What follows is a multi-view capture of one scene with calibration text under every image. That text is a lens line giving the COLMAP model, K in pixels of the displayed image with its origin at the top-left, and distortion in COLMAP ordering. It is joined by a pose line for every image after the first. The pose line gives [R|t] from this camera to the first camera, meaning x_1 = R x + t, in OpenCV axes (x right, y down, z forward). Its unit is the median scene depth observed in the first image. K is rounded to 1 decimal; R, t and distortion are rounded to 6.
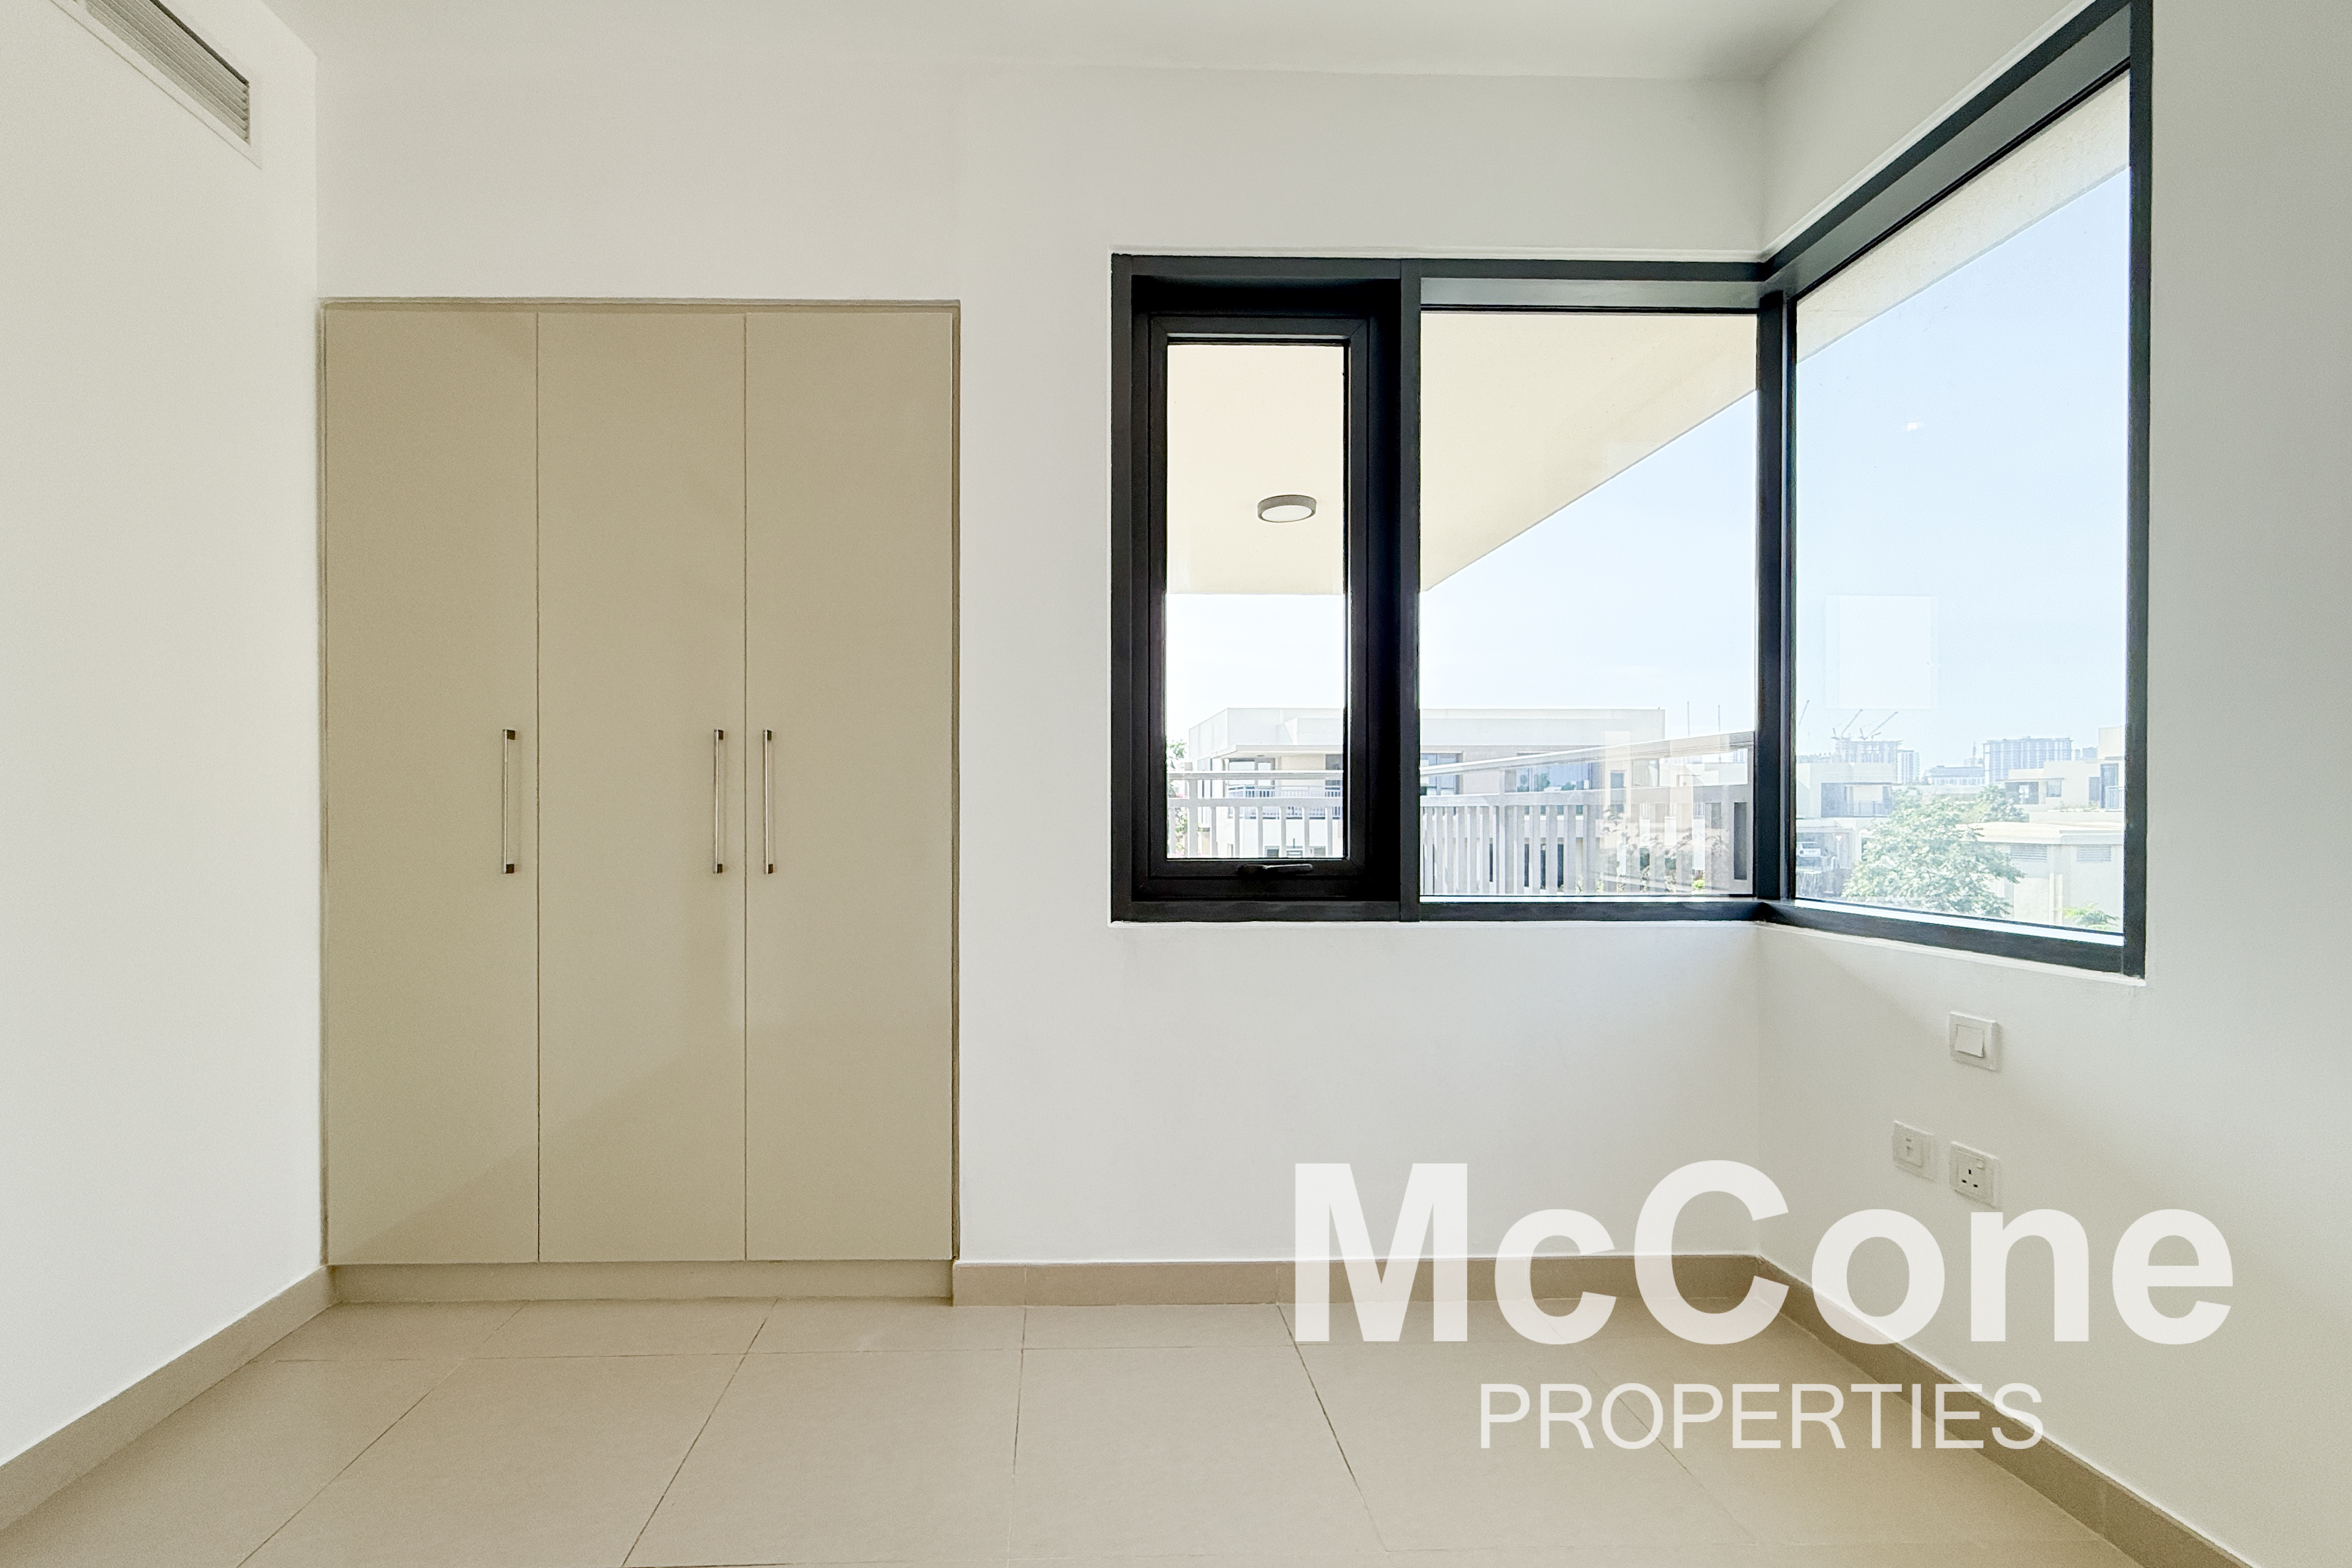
lens RADIAL K [[944.4, 0, 1176.0], [0, 944.4, 784.0], [0, 0, 1]] dist [0.000159, 0.000094]
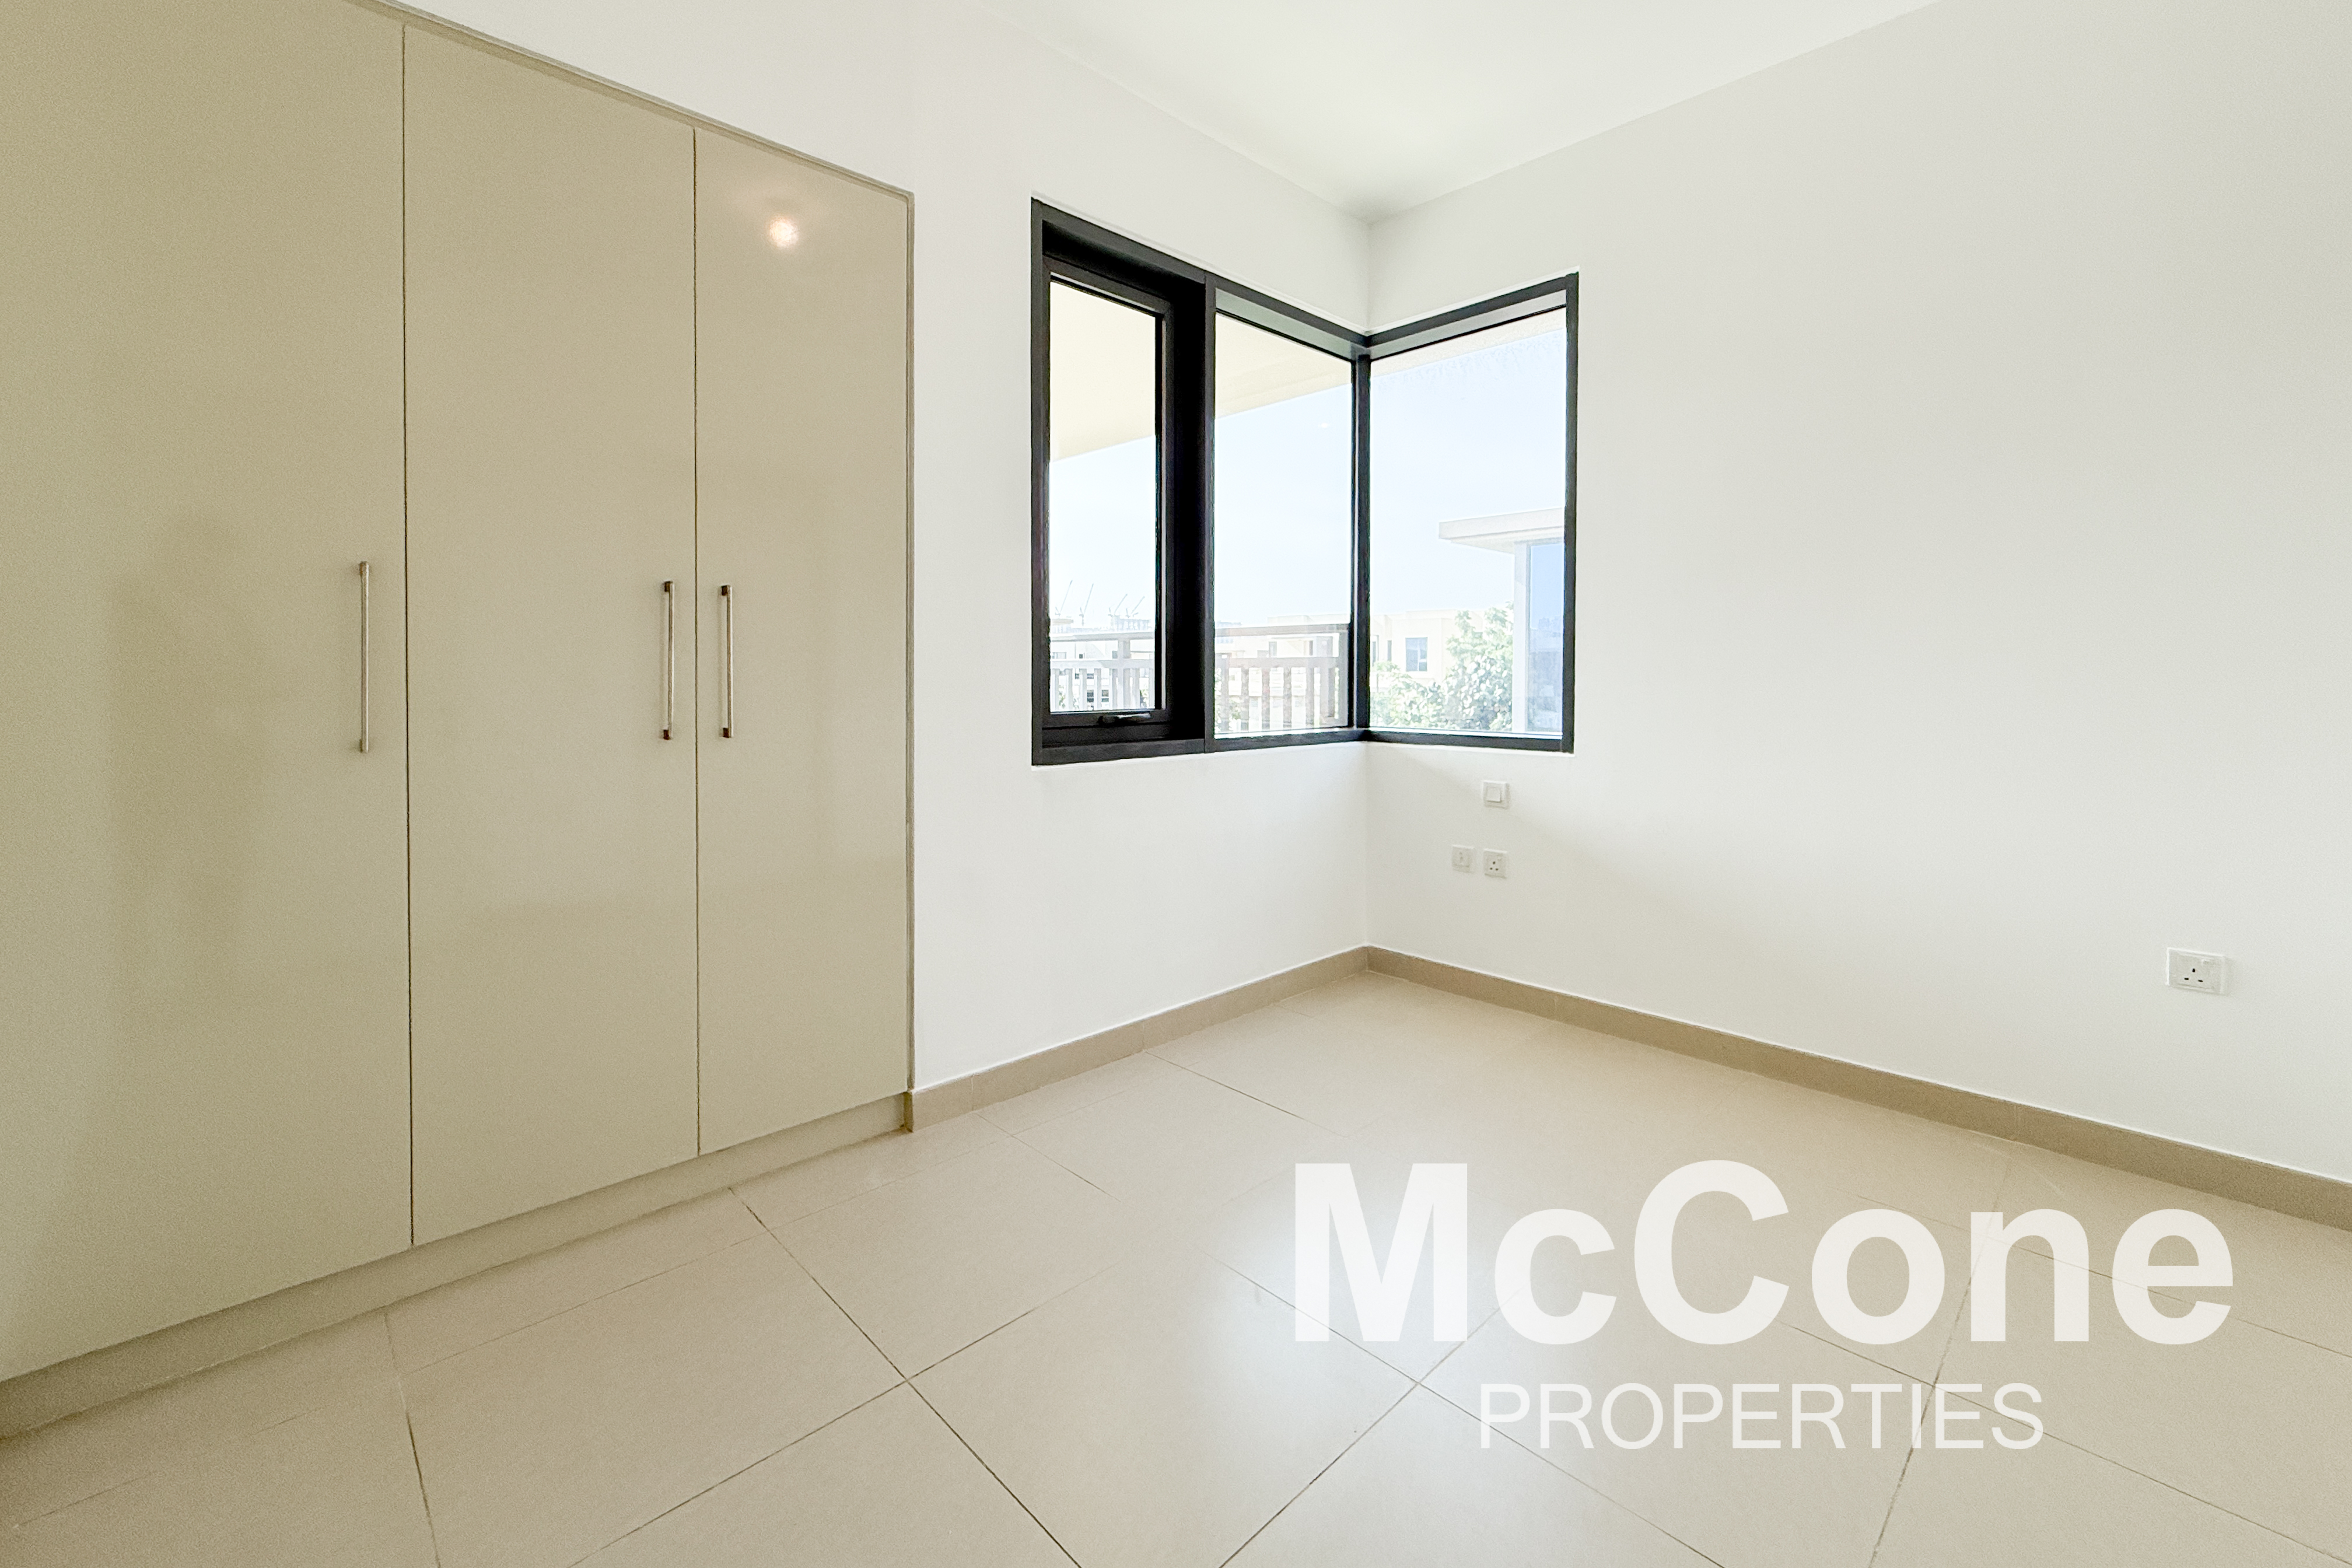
lens RADIAL K [[959.2, 0, 1166.4], [0, 959.2, 645.7], [0, 0, 1]] dist [0.006227, 0.000217]
pose [[0.746241, 0.022324, 0.665302, -0.736691], [-0.021940, 0.999719, -0.008936, 0.001897], [-0.665315, -0.007928, 0.746521, -0.006540]]
